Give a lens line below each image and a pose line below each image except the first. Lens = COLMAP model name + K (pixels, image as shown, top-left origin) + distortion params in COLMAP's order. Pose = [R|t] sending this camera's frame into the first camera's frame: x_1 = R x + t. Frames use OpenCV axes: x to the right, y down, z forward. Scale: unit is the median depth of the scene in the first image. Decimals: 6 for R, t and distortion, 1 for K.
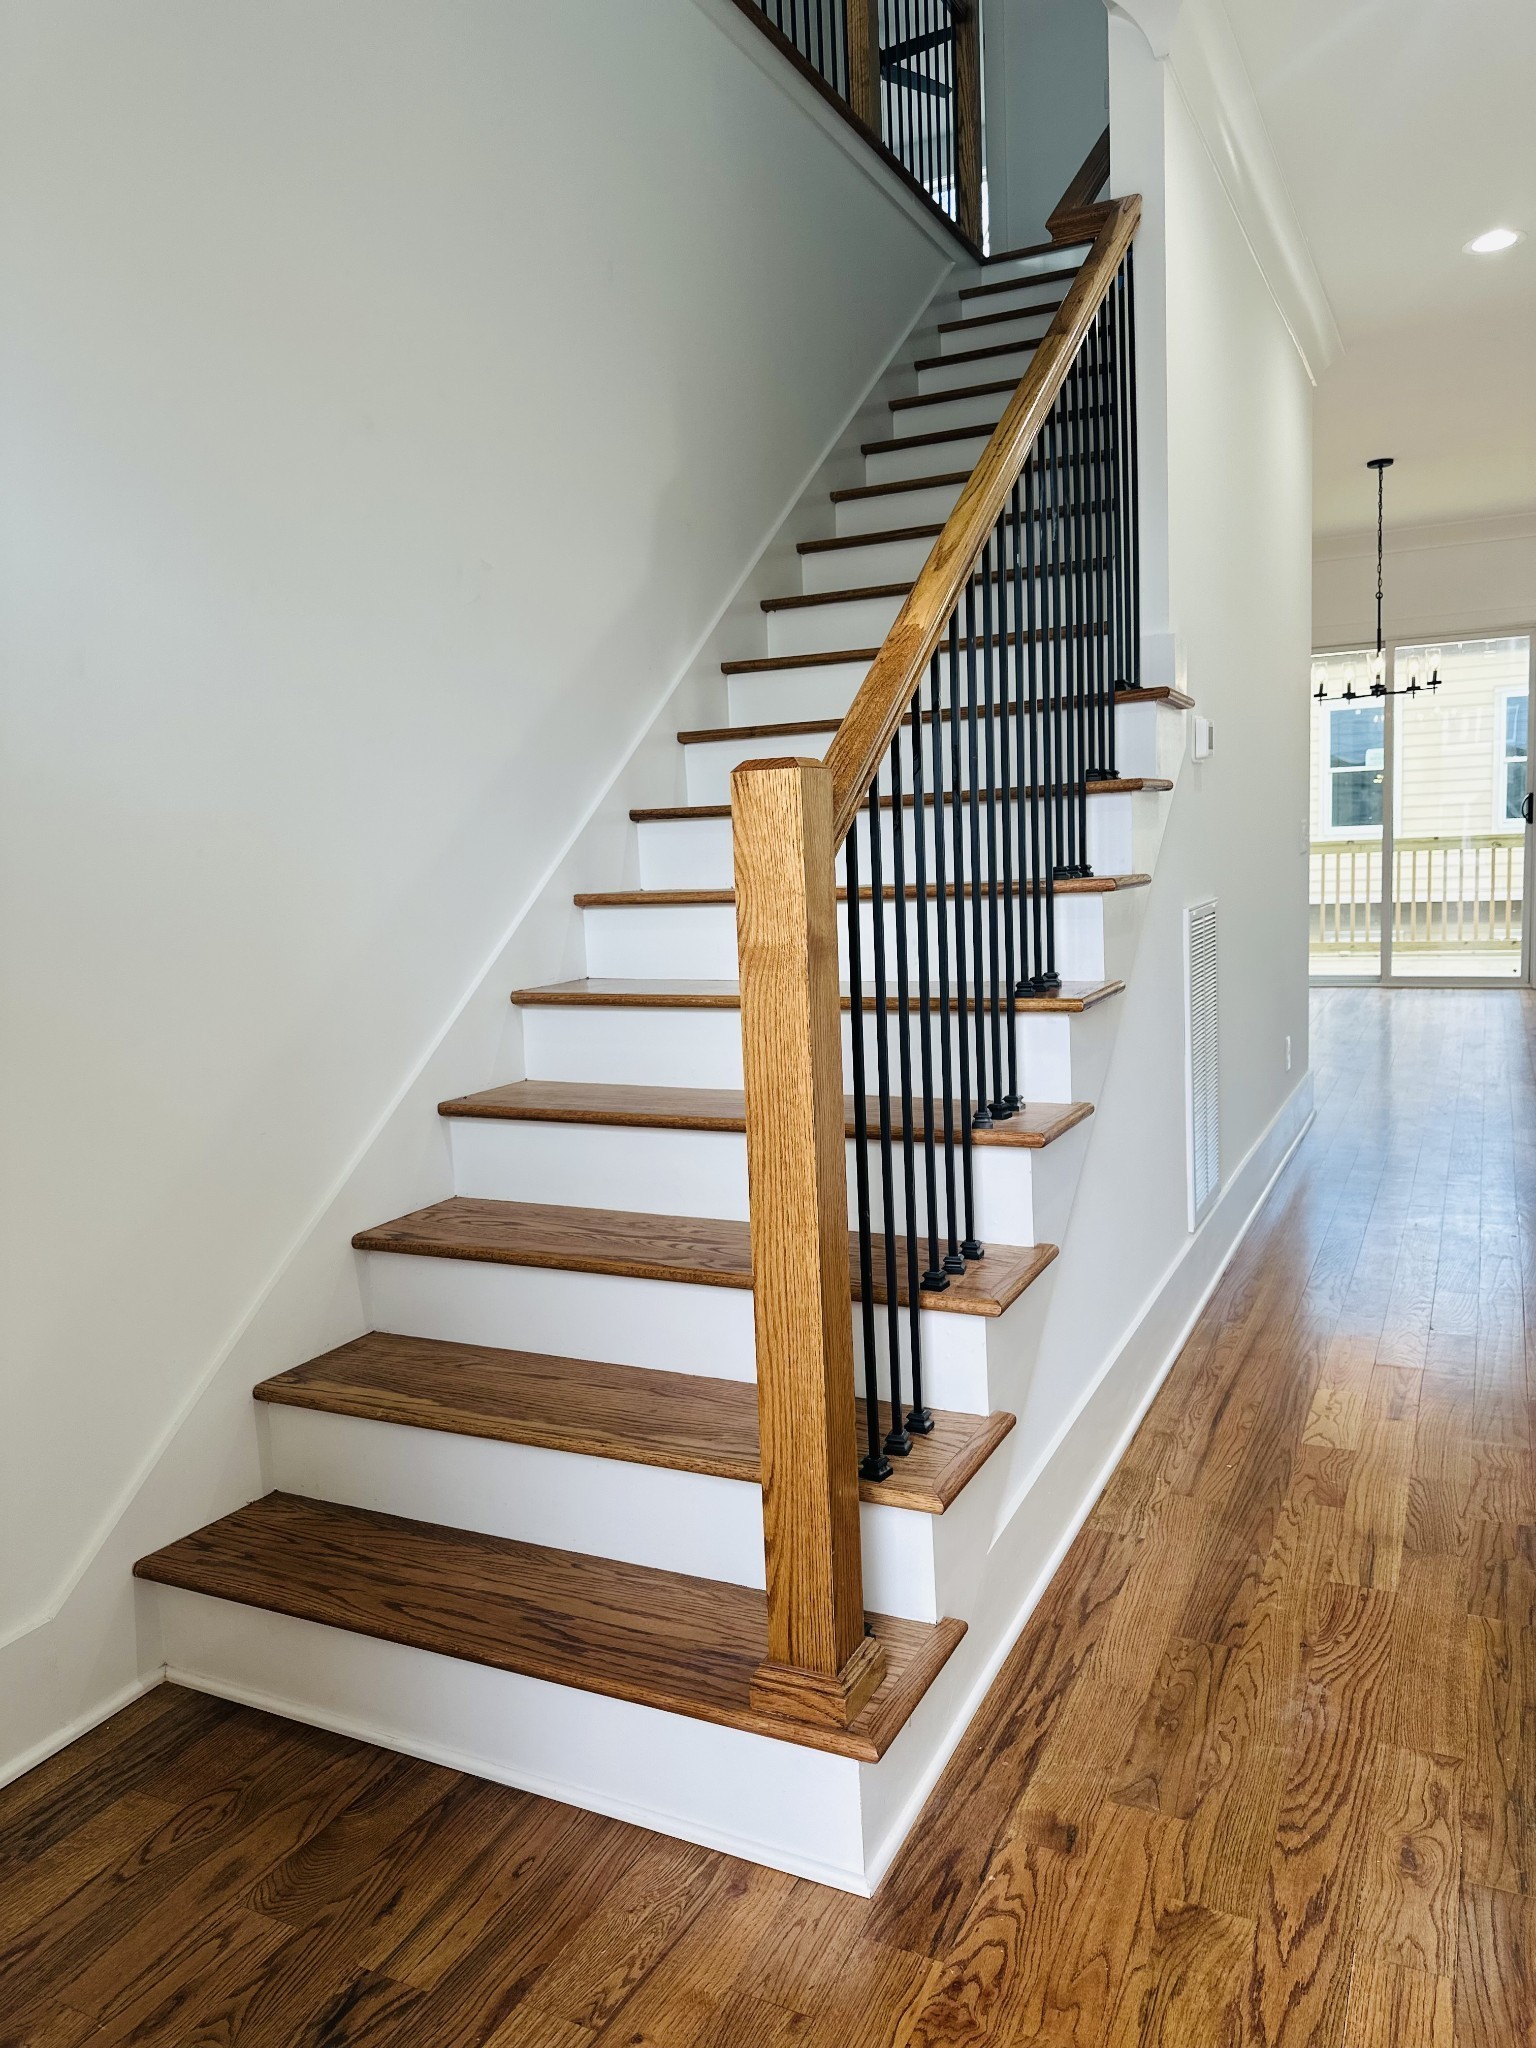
lens RADIAL K [[1437.6, 0, 768.0], [0, 1437.6, 1024.0], [0, 0, 1]] dist [-0.001545, -0.000725]
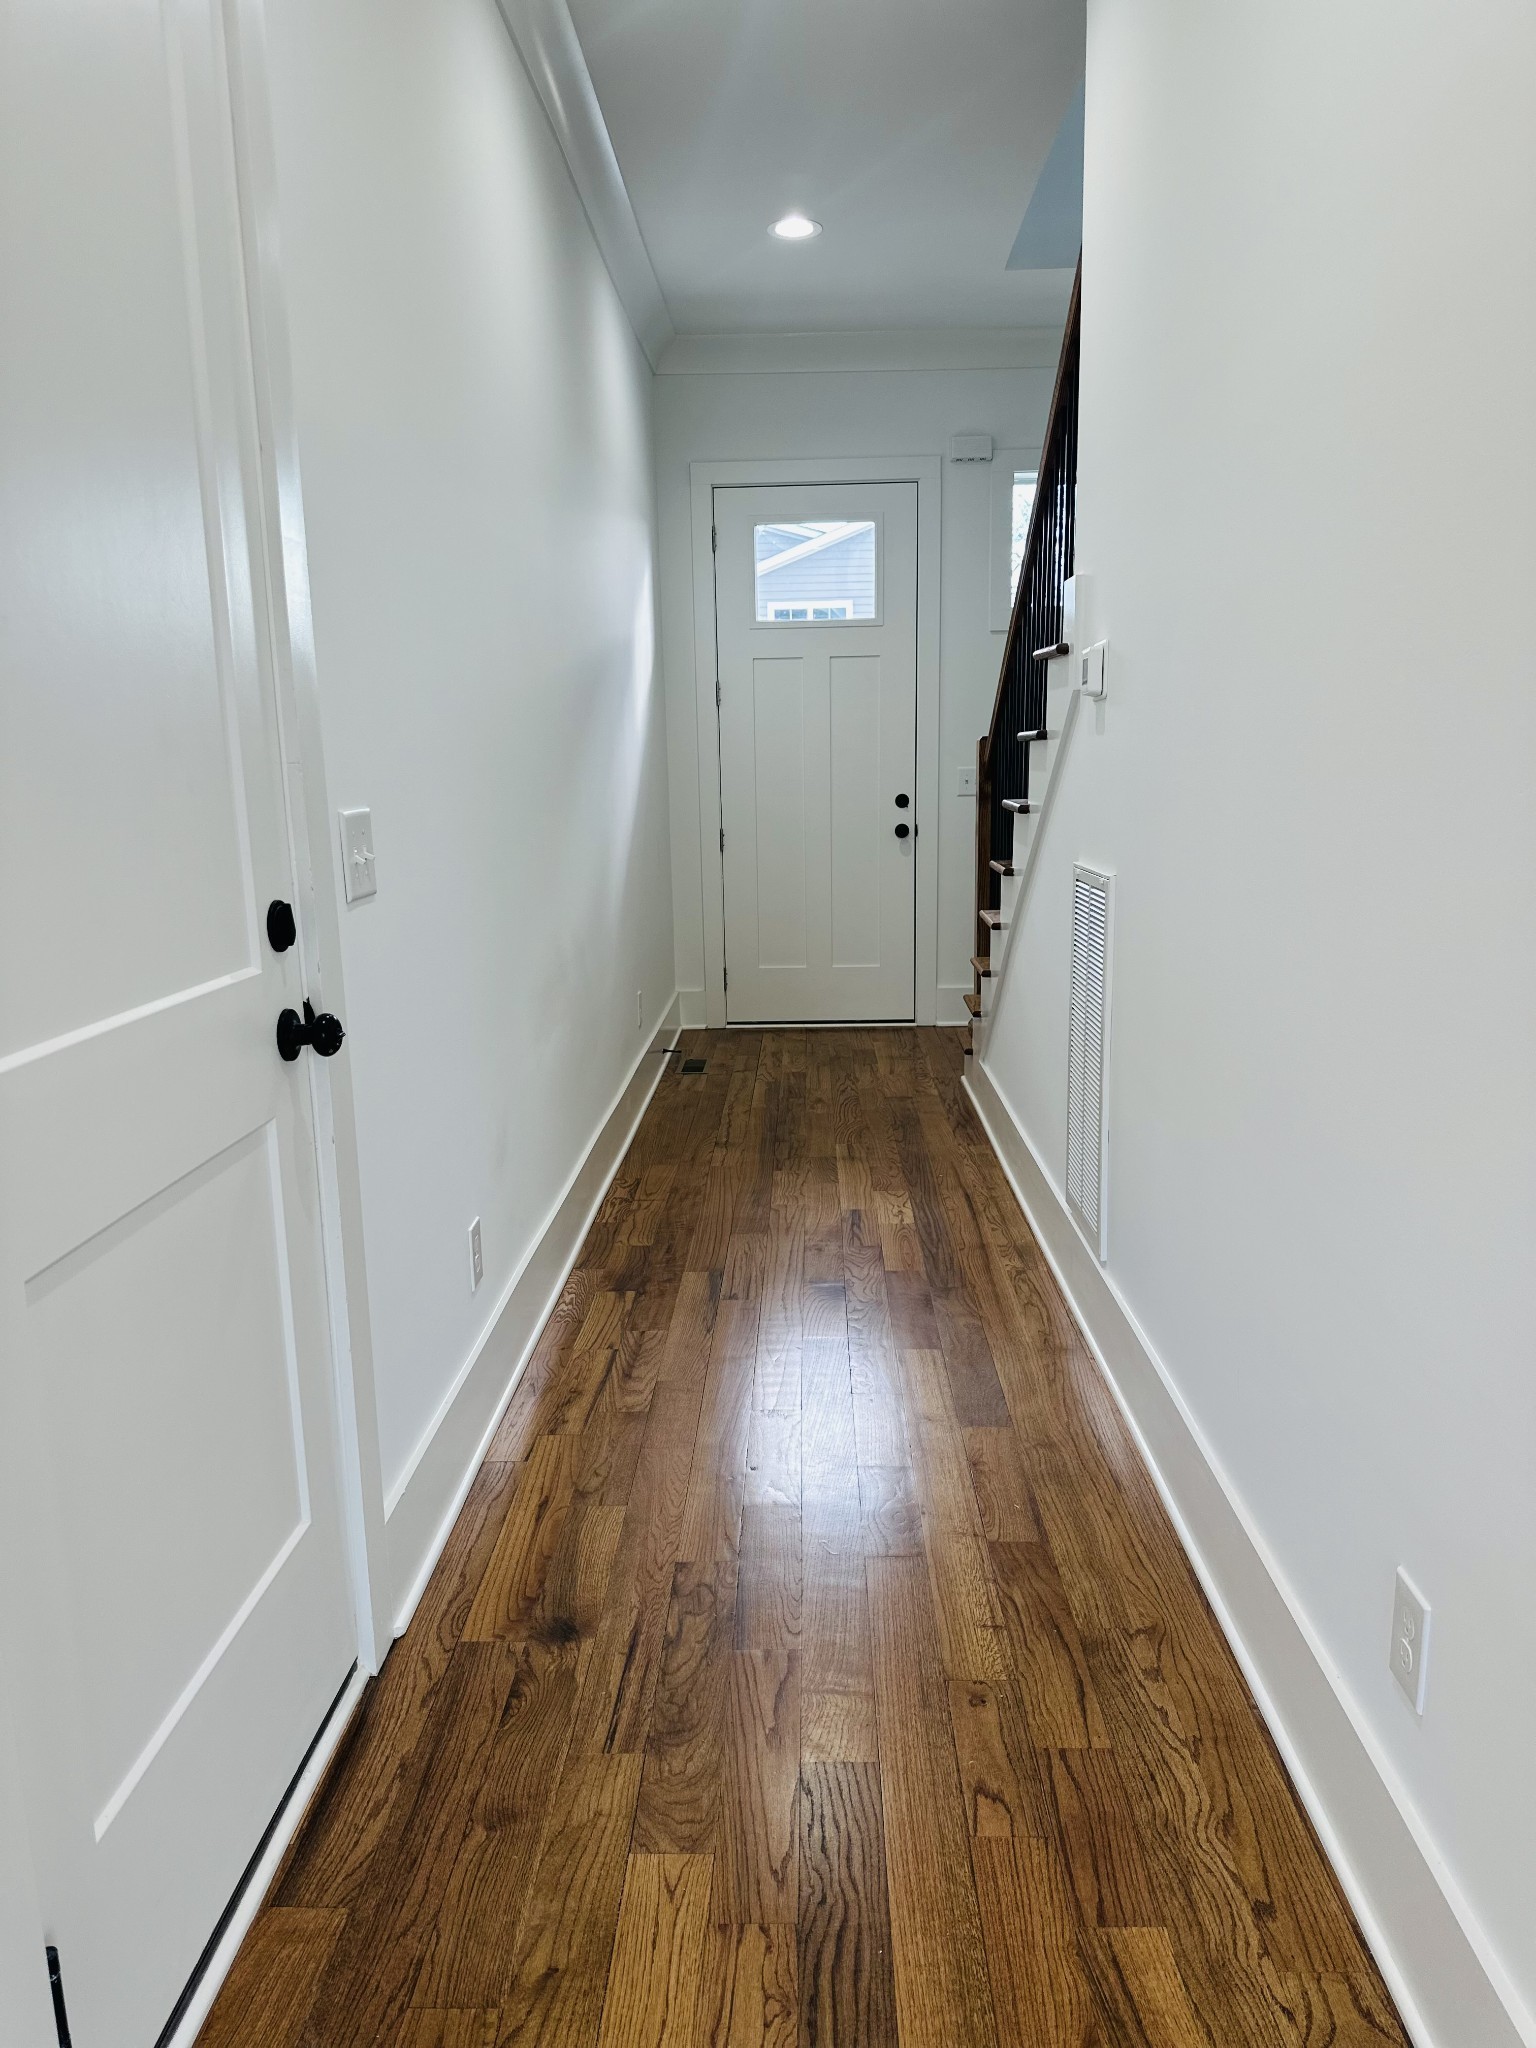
lens RADIAL K [[1437.6, 0, 768.0], [0, 1437.6, 1024.0], [0, 0, 1]] dist [-0.001545, -0.000725]
pose [[-0.905330, 0.139348, -0.401197, 1.236467], [0.008523, 0.950413, 0.310873, -0.391946], [0.424622, 0.278023, -0.861626, 2.498515]]
